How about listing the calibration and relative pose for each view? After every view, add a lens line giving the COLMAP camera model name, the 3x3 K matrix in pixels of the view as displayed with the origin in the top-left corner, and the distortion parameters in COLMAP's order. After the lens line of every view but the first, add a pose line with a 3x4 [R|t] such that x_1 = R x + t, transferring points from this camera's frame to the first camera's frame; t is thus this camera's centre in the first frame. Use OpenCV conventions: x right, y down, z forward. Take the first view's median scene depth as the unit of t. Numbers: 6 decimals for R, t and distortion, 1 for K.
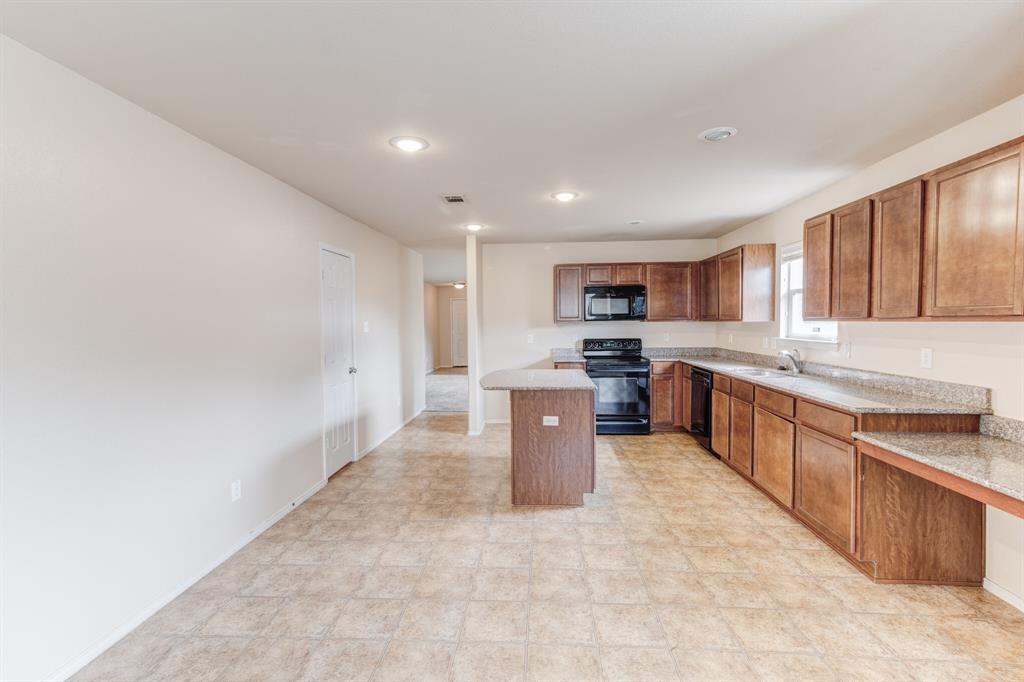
lens RADIAL K [[466.5, 0, 514.4], [0, 466.5, 336.9], [0, 0, 1]] dist [0.021852, 0.000020]
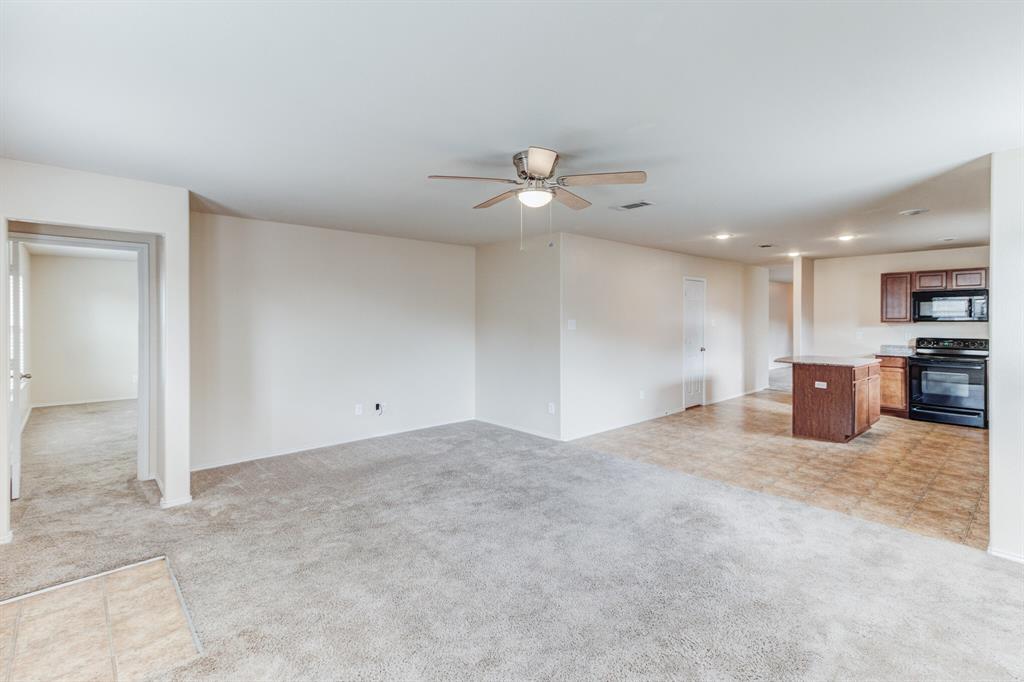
lens RADIAL K [[473.2, 0, 516.9], [0, 473.2, 318.4], [0, 0, 1]] dist [0.023477, 0.000621]
pose [[0.719145, 0.012650, -0.694745, 0.432216], [-0.033336, 0.999311, -0.016311, 0.015196], [0.694060, 0.034890, 0.719071, -0.829795]]
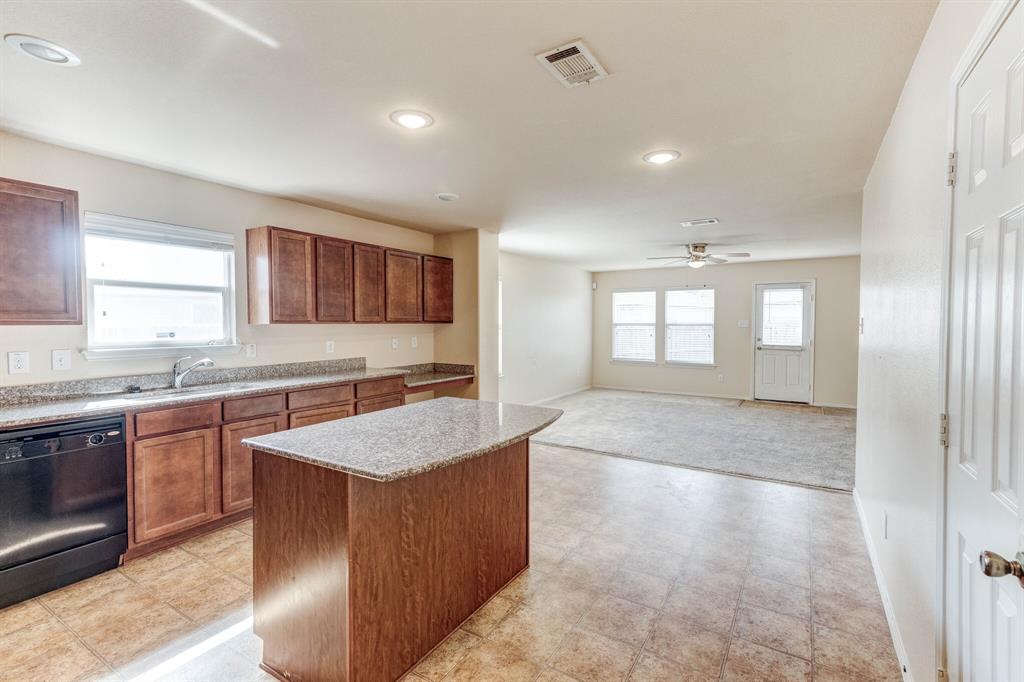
lens RADIAL K [[473.5, 0, 523.1], [0, 473.5, 331.2], [0, 0, 1]] dist [0.024783, 0.000026]
pose [[-0.888812, 0.002368, 0.458267, -0.331866], [0.024823, 0.998767, 0.042984, -0.046200], [-0.457600, 0.049580, -0.887775, 1.587190]]
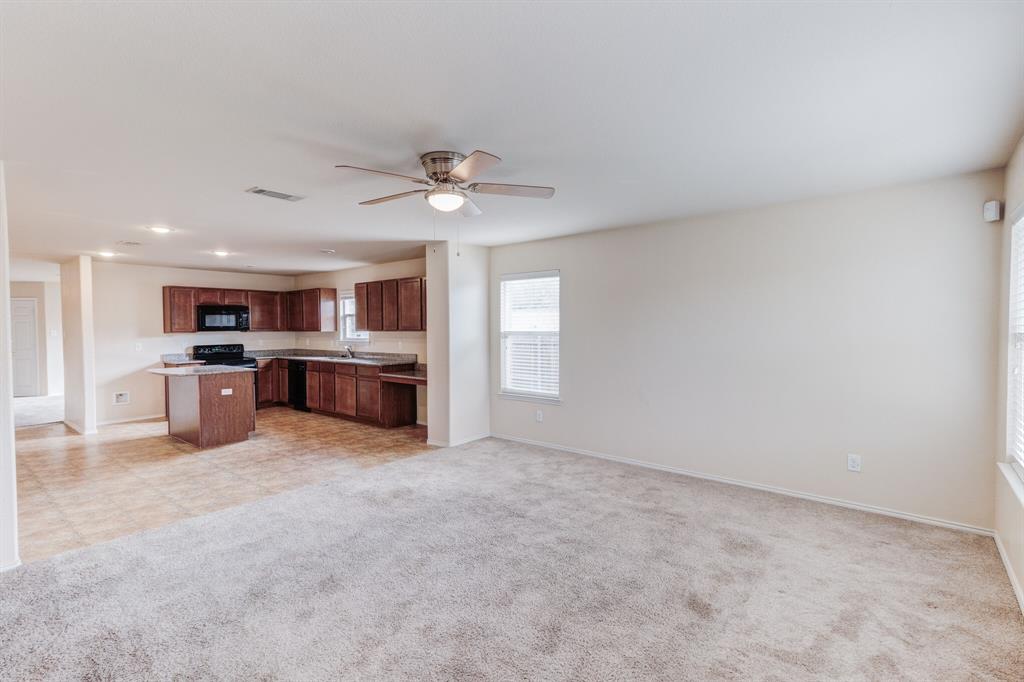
lens RADIAL K [[476.9, 0, 512.0], [0, 476.9, 341.0], [0, 0, 1]] dist [0.025786, 0.000107]
pose [[0.592492, -0.018429, 0.805365, -0.654348], [0.029740, 0.999557, 0.000993, 0.027023], [-0.805027, 0.023363, 0.592778, -0.780841]]
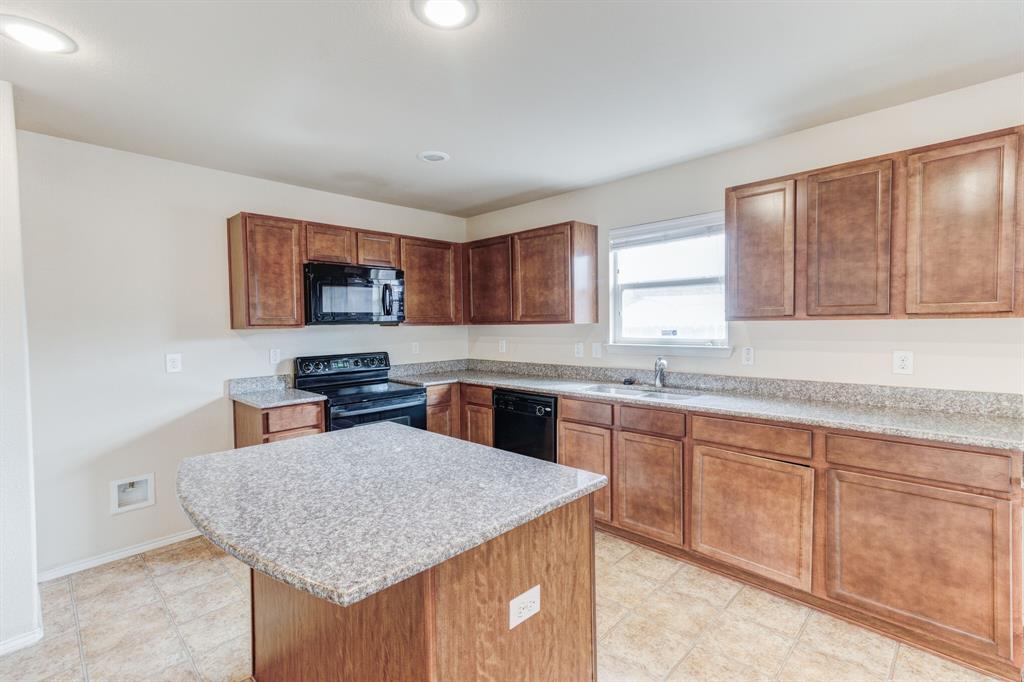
lens RADIAL K [[464.0, 0, 508.3], [0, 464.0, 338.6], [0, 0, 1]] dist [0.018760, -0.000034]
pose [[0.653251, -0.024148, 0.756756, -0.176212], [0.033287, 0.999441, 0.003158, -0.018585], [-0.756409, 0.023127, 0.653690, 0.734822]]
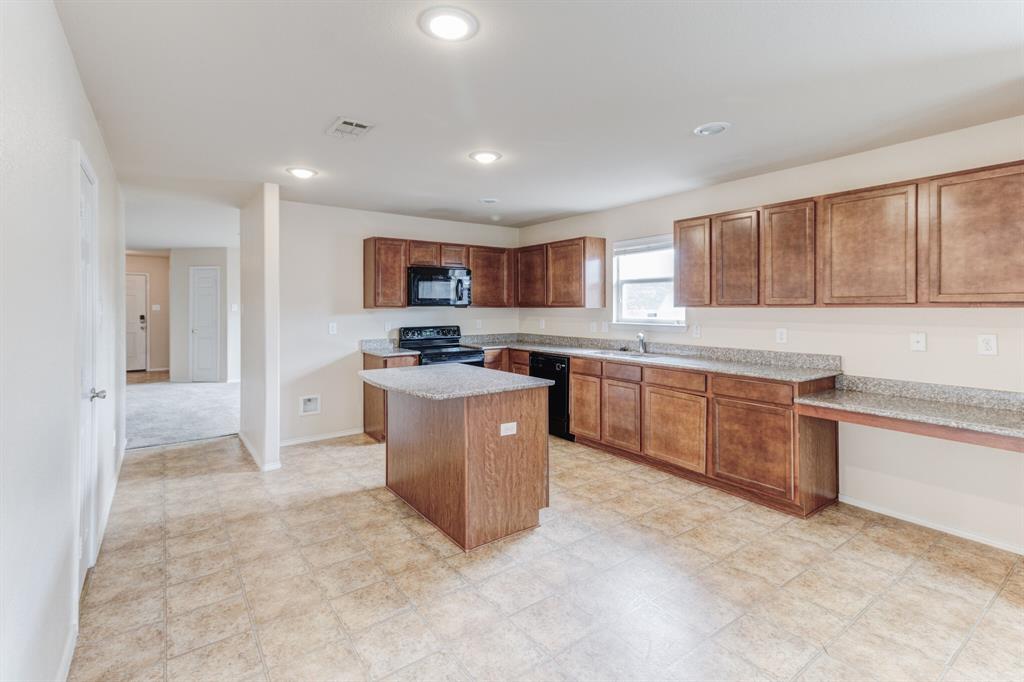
lens RADIAL K [[474.7, 0, 507.9], [0, 474.7, 308.0], [0, 0, 1]] dist [0.021970, 0.000090]
pose [[0.769552, 0.007013, 0.638546, -0.421516], [0.015437, 0.999443, -0.029580, -0.003644], [-0.638398, 0.032621, 0.769015, 0.344210]]
